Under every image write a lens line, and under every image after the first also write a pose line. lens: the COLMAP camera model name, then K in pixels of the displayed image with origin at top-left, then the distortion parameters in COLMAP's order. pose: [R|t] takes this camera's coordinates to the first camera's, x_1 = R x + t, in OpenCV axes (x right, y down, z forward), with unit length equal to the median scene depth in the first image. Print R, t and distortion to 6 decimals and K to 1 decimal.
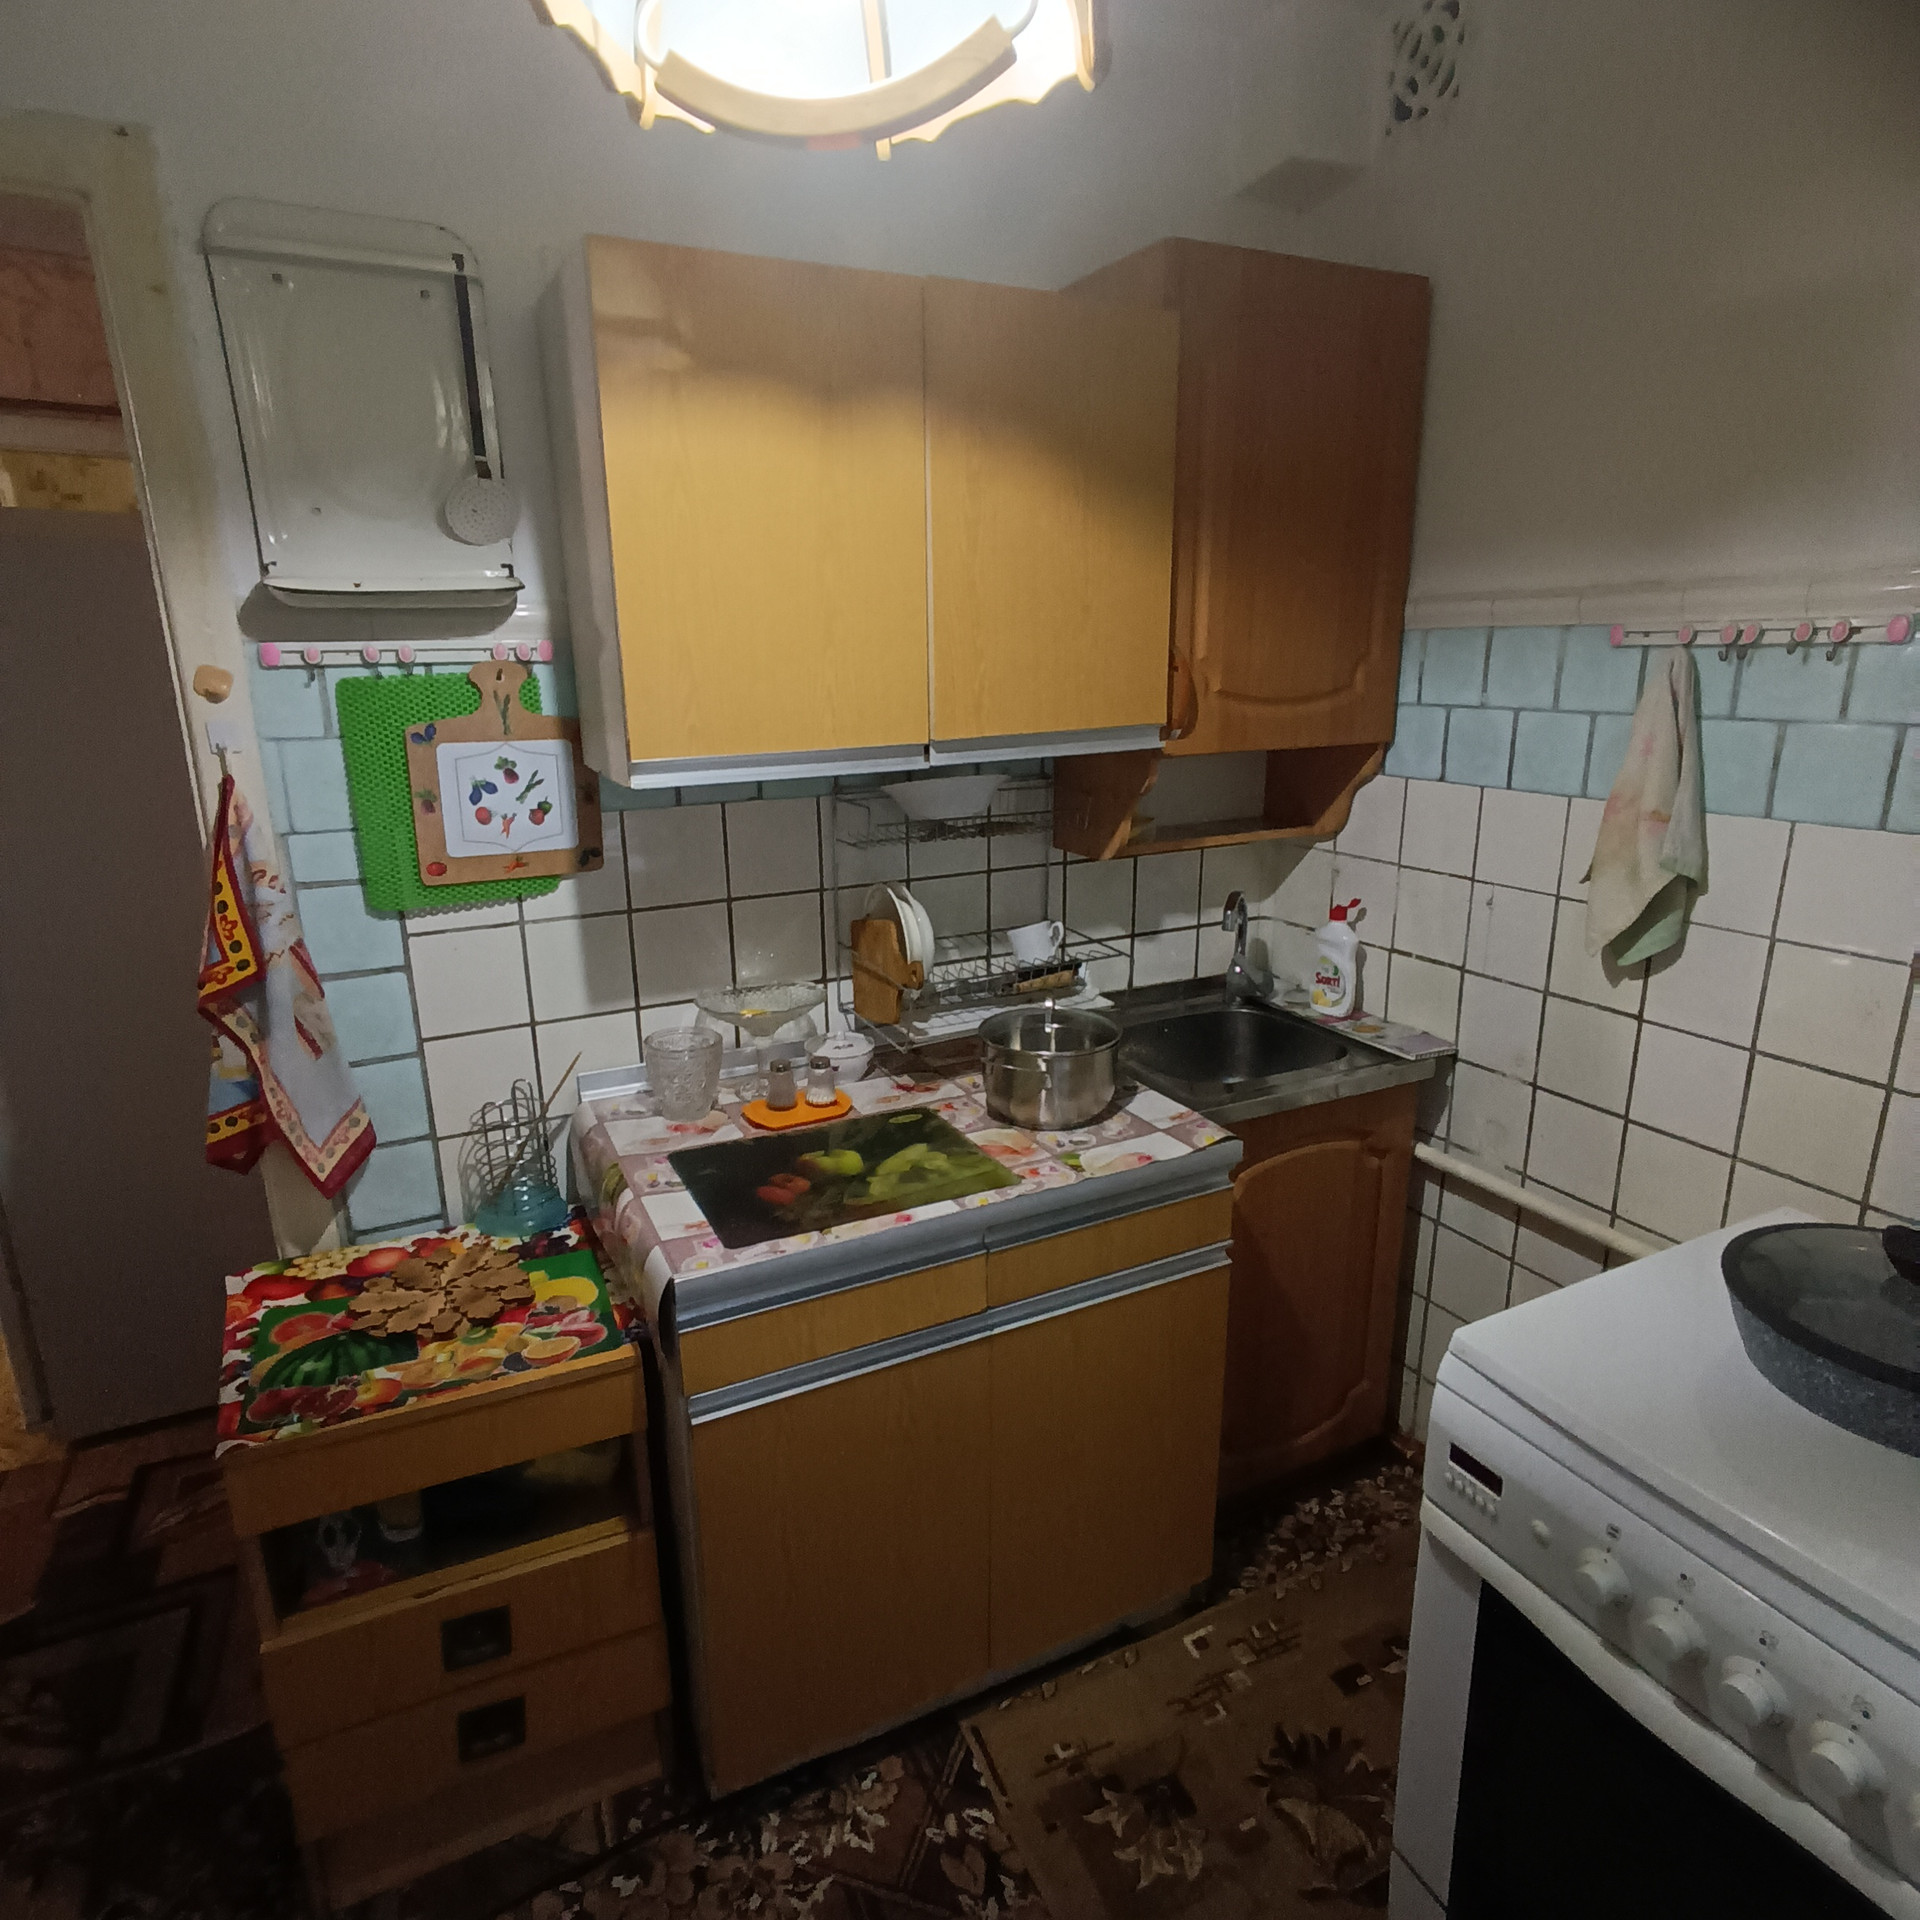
lens RADIAL K [[1164.6, 0, 958.8], [0, 1164.6, 968.8], [0, 0, 1]] dist [-0.036343, 0.037873]
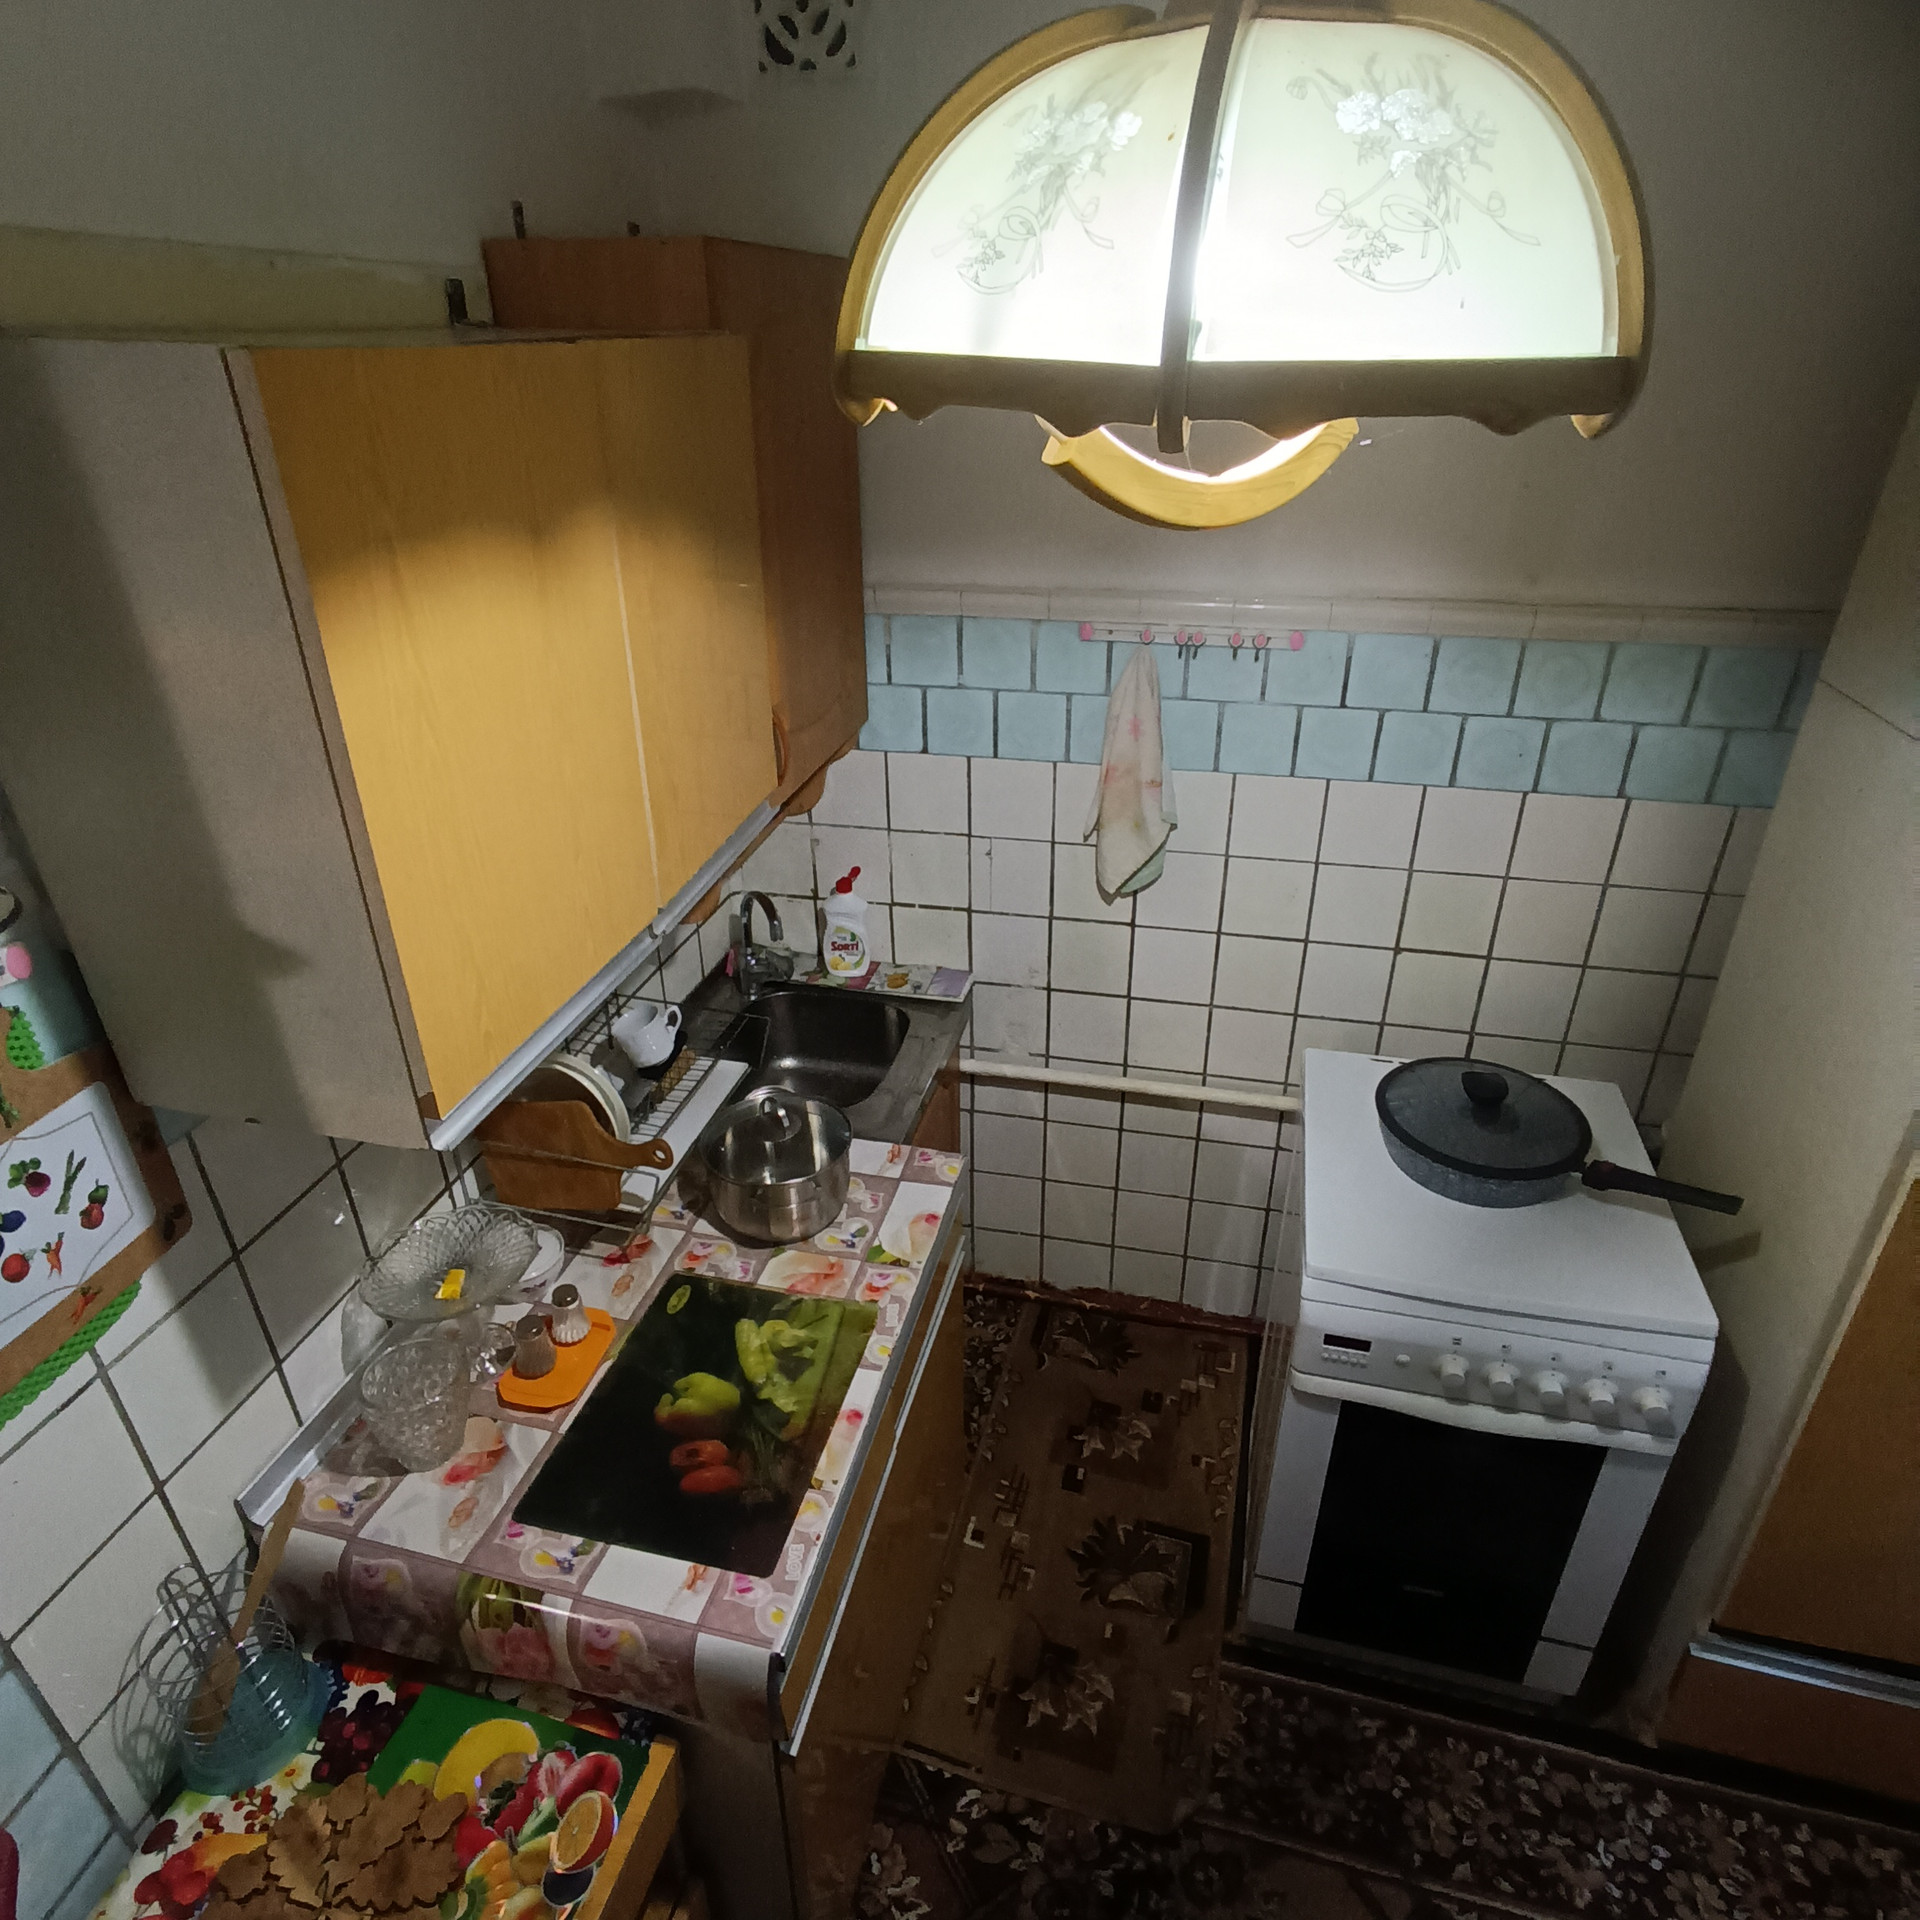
lens RADIAL K [[1164.6, 0, 958.8], [0, 1164.6, 968.8], [0, 0, 1]] dist [-0.036343, 0.037873]
pose [[0.648580, -0.355041, 0.673268, -0.429801], [0.205417, 0.933370, 0.294319, -0.336124], [-0.732904, -0.052589, 0.678297, 0.264337]]
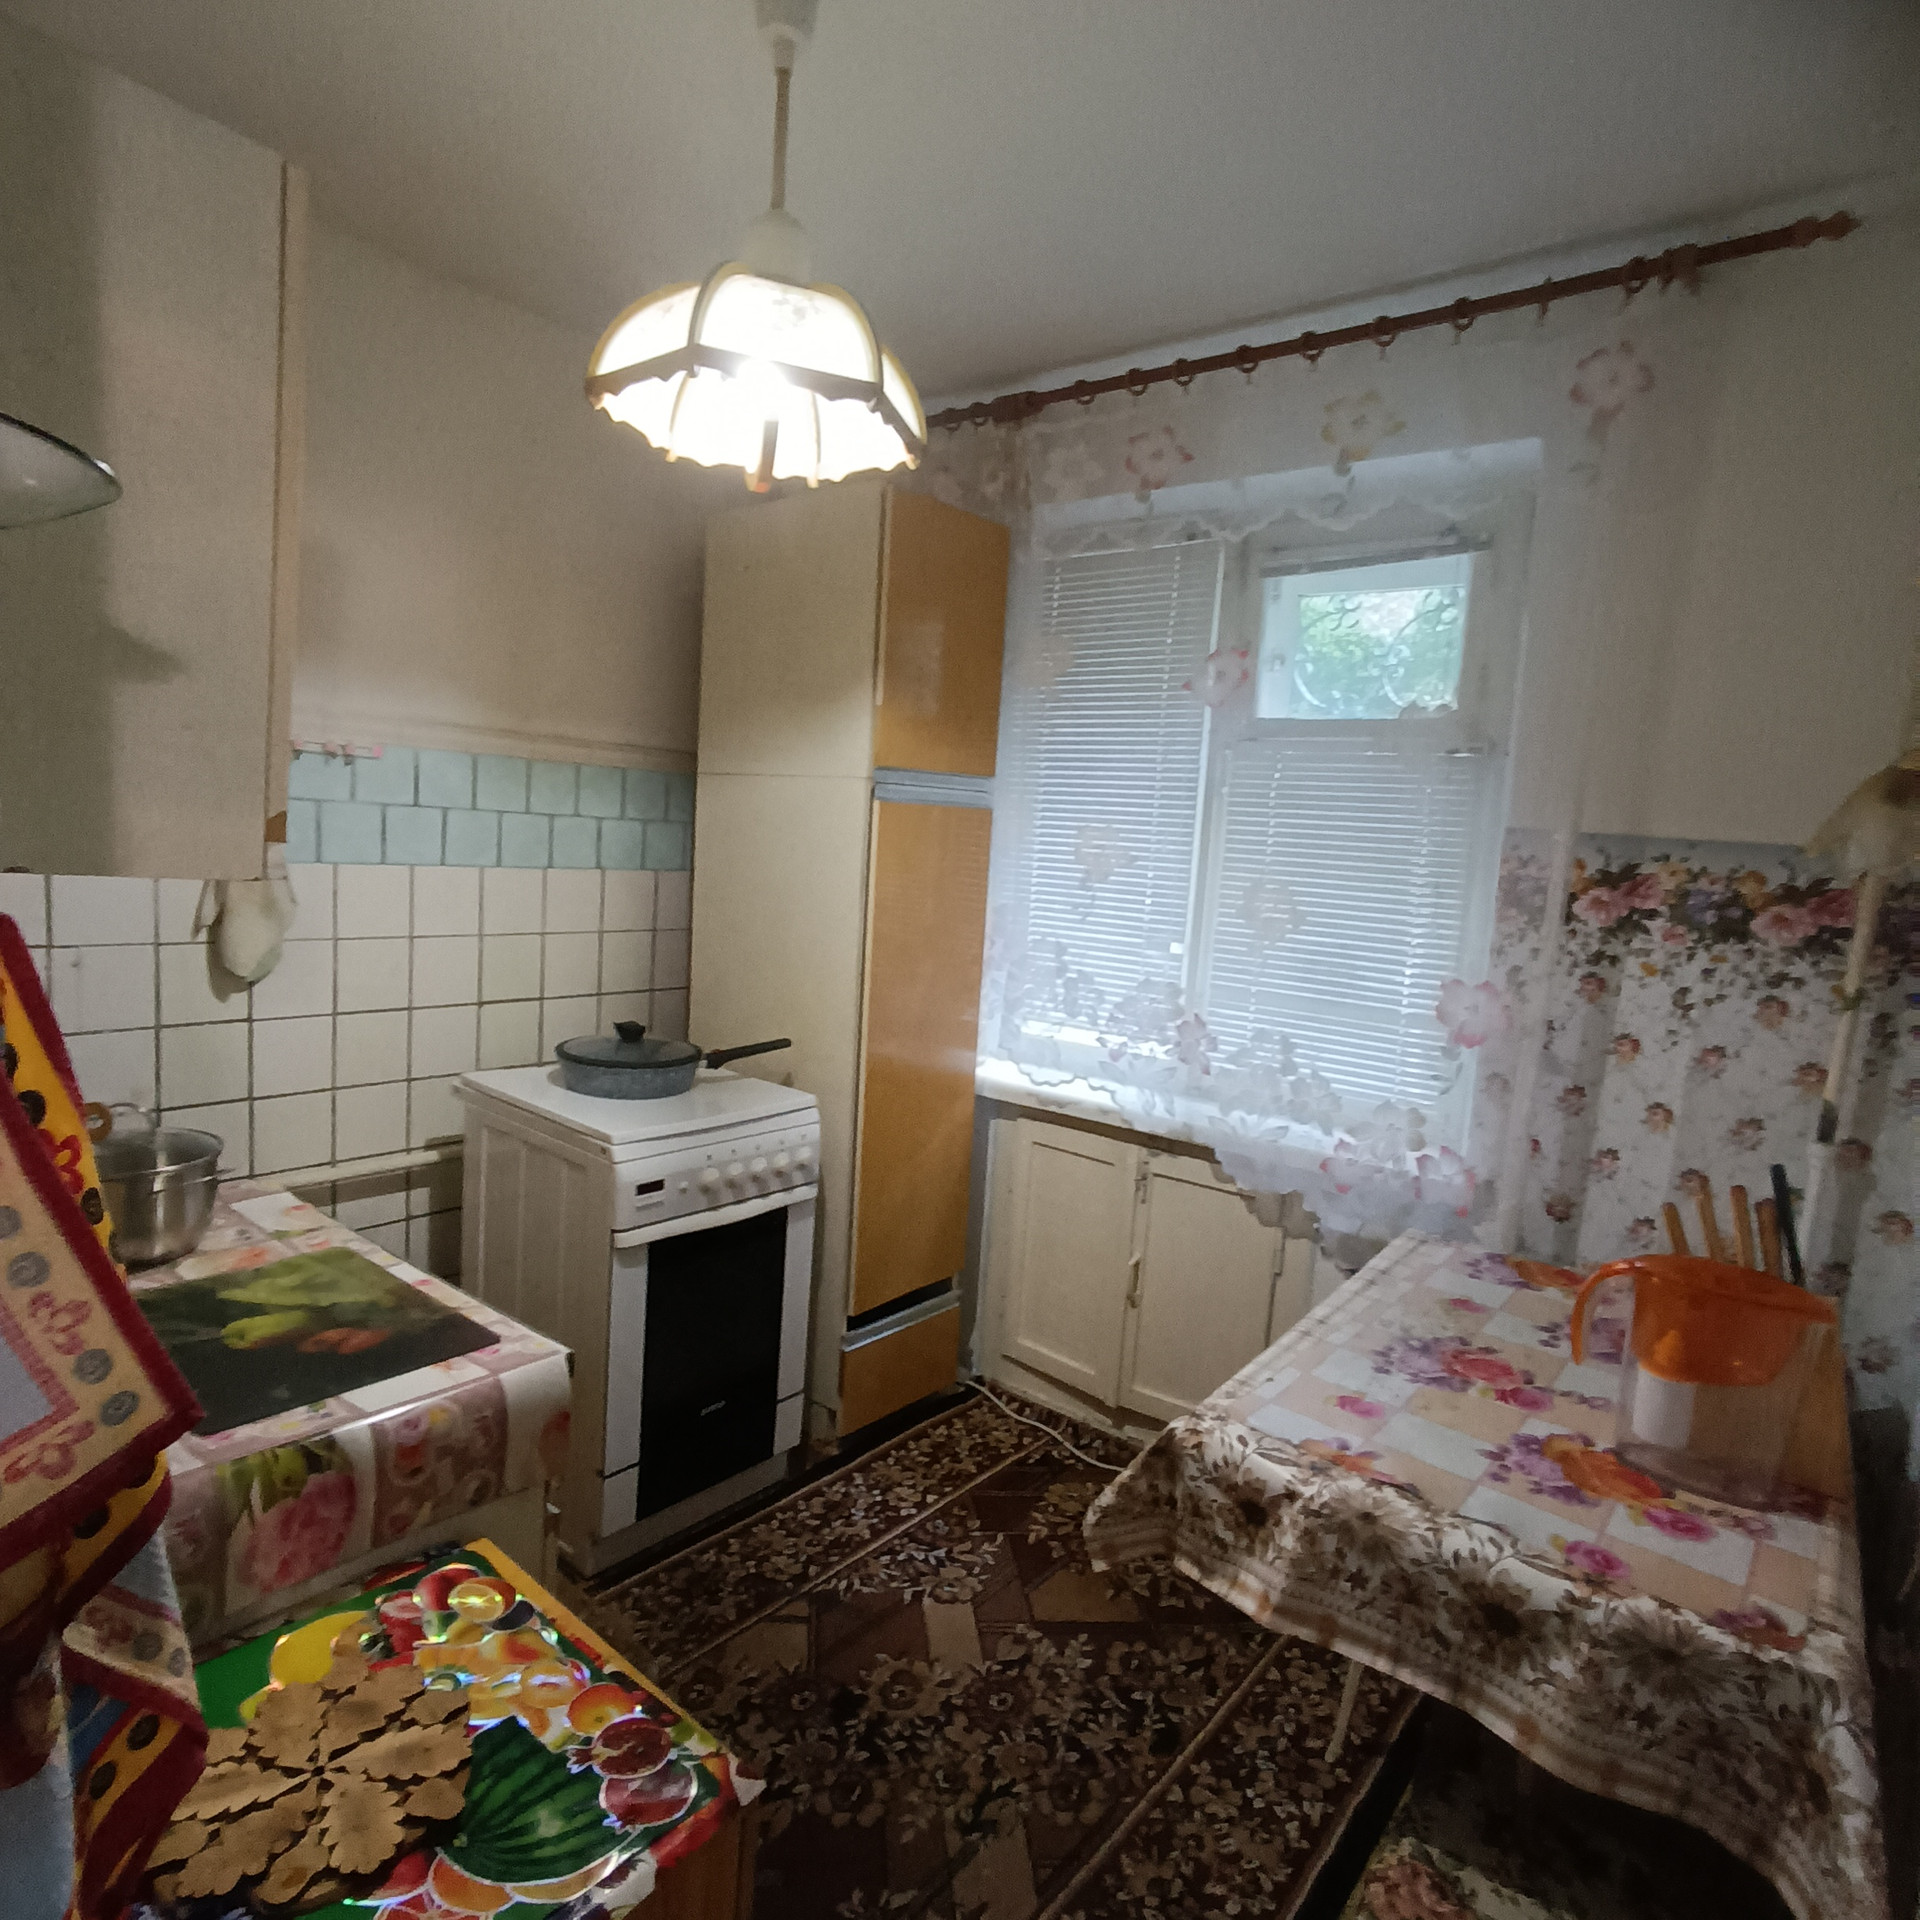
lens RADIAL K [[1170.0, 0, 958.5], [0, 1170.0, 966.6], [0, 0, 1]] dist [-0.047899, 0.056997]
pose [[-0.412347, -0.119659, 0.903134, -0.953638], [0.176774, 0.961986, 0.208167, -0.151035], [-0.893712, 0.245488, -0.375520, 0.766431]]
